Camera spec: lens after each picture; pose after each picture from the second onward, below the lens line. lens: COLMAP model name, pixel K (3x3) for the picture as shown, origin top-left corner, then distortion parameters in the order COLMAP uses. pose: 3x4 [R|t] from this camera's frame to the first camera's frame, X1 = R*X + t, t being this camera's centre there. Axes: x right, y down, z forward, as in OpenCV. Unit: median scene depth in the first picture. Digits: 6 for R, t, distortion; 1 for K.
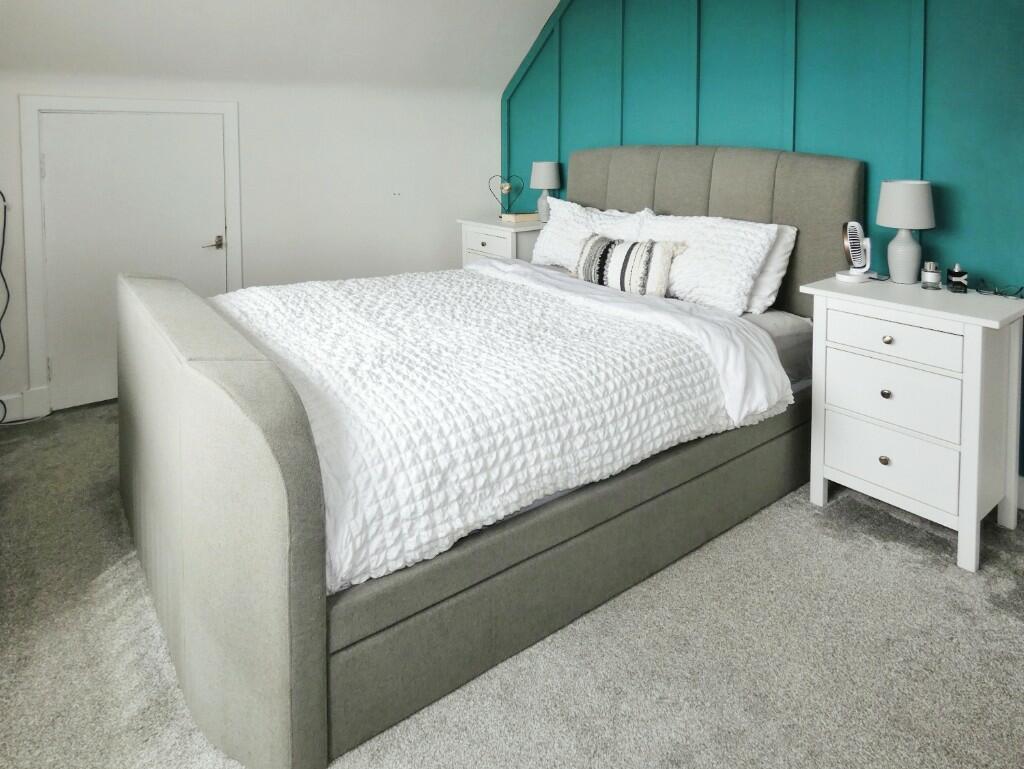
lens RADIAL K [[643.9, 0, 495.6], [0, 643.9, 284.2], [0, 0, 1]] dist [0.000476, -0.001585]
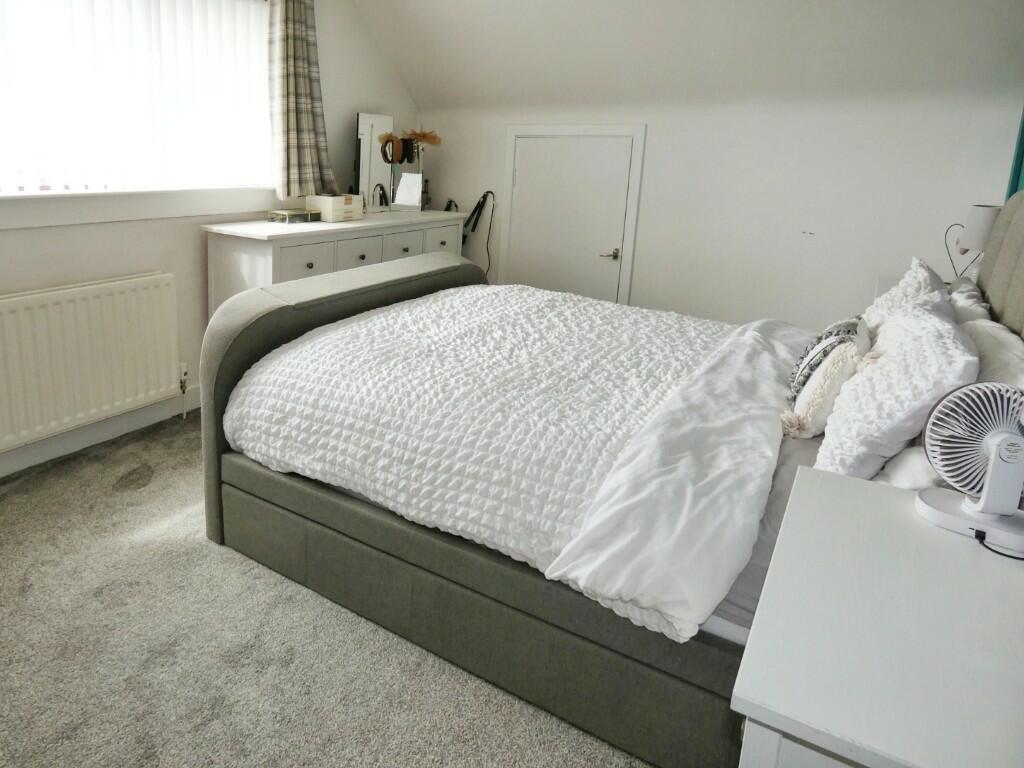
lens RADIAL K [[629.3, 0, 511.9], [0, 629.3, 378.3], [0, 0, 1]] dist [-0.006029, -0.002841]
pose [[0.374585, 0.311825, -0.873185, 0.983457], [-0.225819, 0.944075, 0.240267, -0.154101], [0.899273, 0.107182, 0.424052, 0.726333]]
